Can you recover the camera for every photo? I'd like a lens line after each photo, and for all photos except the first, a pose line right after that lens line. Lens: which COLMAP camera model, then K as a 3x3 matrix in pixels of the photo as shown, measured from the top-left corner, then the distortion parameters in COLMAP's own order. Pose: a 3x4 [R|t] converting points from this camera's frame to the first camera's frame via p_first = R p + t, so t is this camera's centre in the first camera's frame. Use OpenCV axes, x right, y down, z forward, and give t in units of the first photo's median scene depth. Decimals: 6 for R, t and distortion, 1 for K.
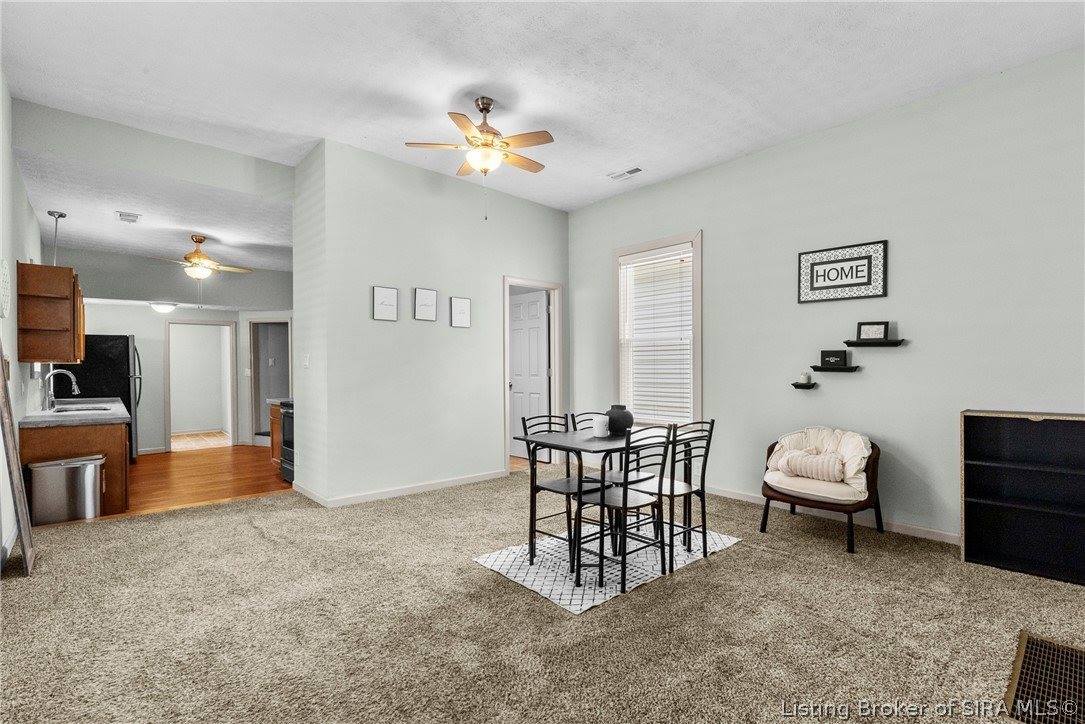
lens RADIAL K [[495.3, 0, 537.1], [0, 495.3, 370.2], [0, 0, 1]] dist [0.002677, 0.000478]
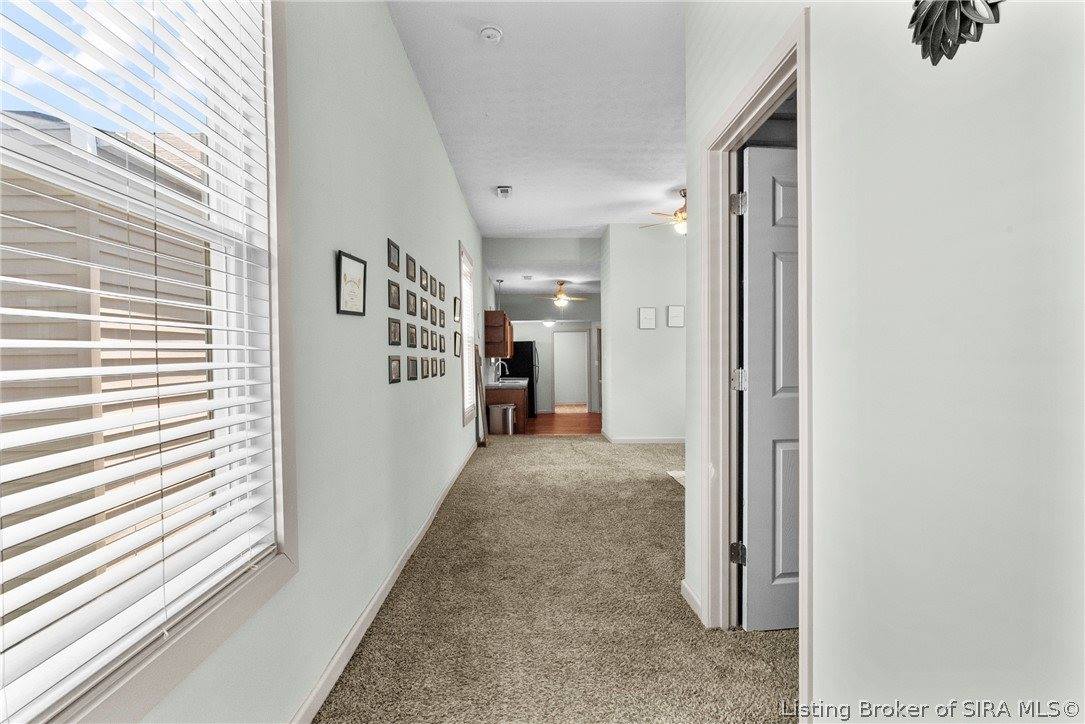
lens RADIAL K [[505.0, 0, 542.5], [0, 505.0, 362.0], [0, 0, 1]] dist [-0.013438, 0.000013]
pose [[0.756133, -0.003277, -0.654410, 0.525621], [0.003457, 0.999994, -0.001013, 0.005585], [0.654409, -0.001496, 0.756139, -0.449705]]
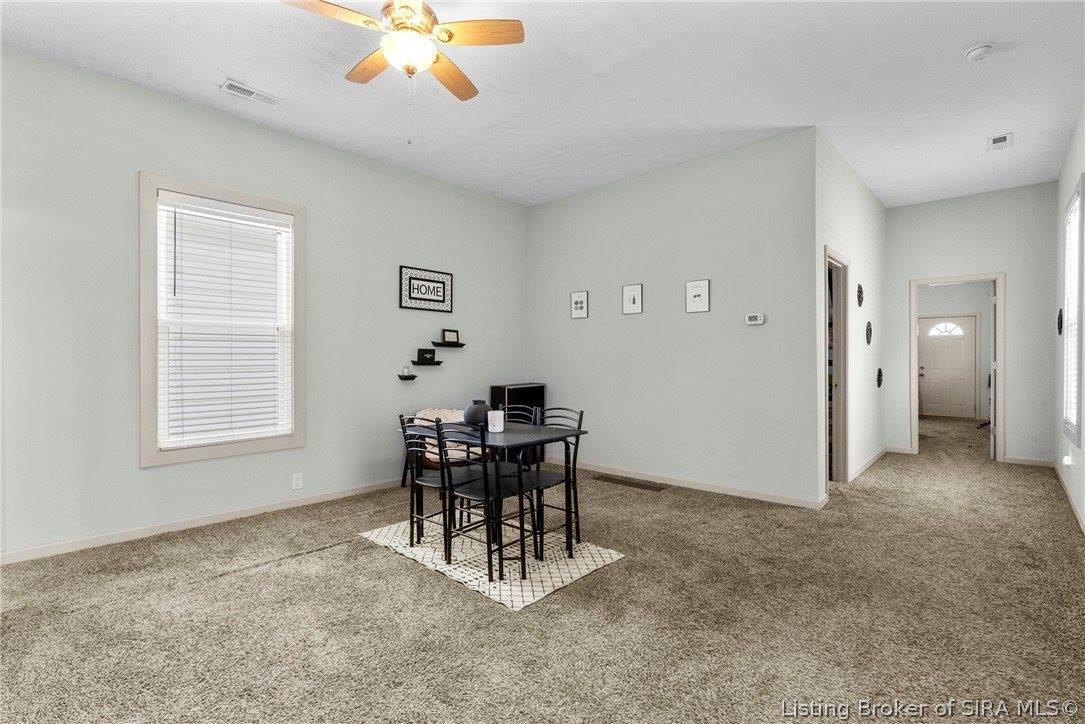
lens RADIAL K [[505.0, 0, 542.5], [0, 505.0, 362.0], [0, 0, 1]] dist [-0.013438, 0.000013]
pose [[-0.098824, -0.005140, 0.995092, -0.721945], [0.013859, 0.999883, 0.006541, -0.009949], [-0.995008, 0.014437, -0.098741, 0.810969]]
